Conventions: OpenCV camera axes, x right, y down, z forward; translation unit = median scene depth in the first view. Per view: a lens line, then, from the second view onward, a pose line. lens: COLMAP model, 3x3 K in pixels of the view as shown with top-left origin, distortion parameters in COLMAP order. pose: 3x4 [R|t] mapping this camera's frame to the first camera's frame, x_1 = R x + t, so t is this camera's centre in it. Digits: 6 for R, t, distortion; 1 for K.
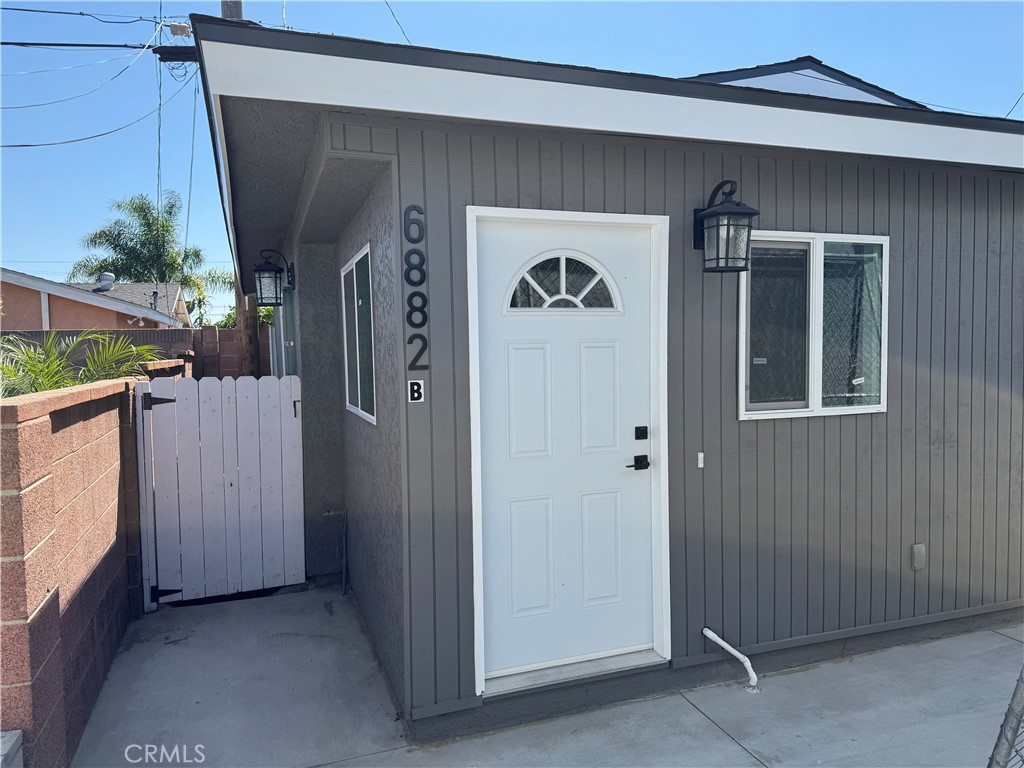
lens RADIAL K [[727.1, 0, 511.0], [0, 727.1, 377.0], [0, 0, 1]] dist [0.033539, -0.041307]
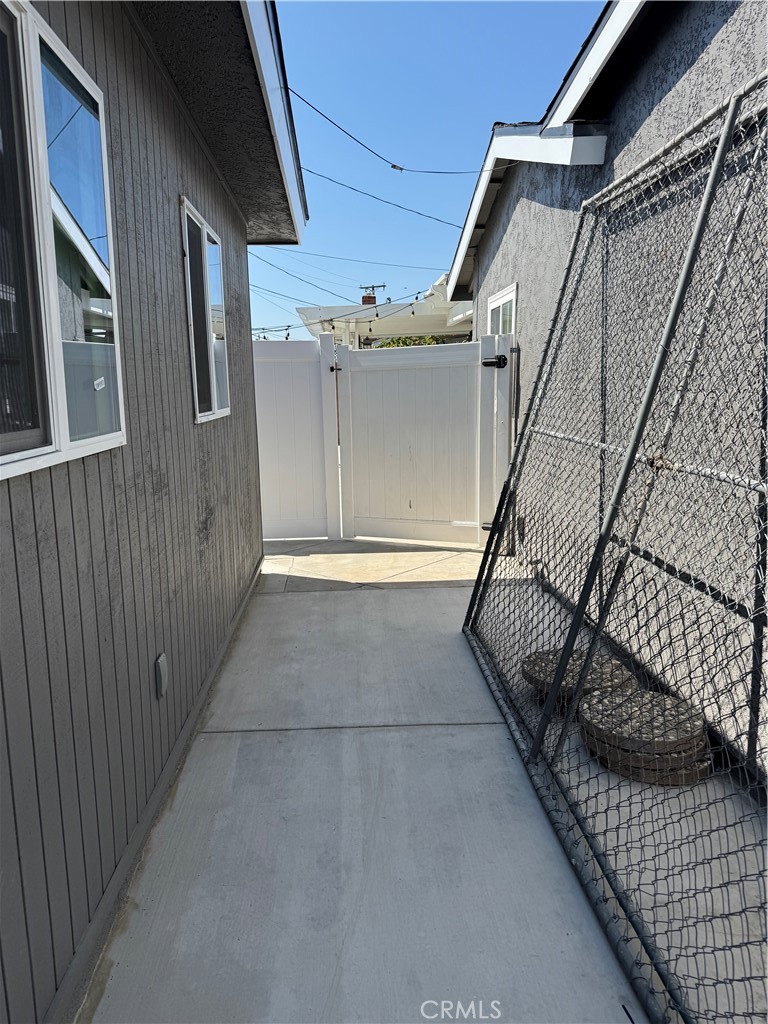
lens RADIAL K [[727.1, 0, 381.9], [0, 727.1, 519.5], [0, 0, 1]] dist [0.033539, -0.041307]
pose [[0.297764, -0.165110, 0.940253, 0.055834], [0.051658, 0.986273, 0.156832, 0.028616], [-0.953241, 0.001873, 0.302206, 0.683743]]
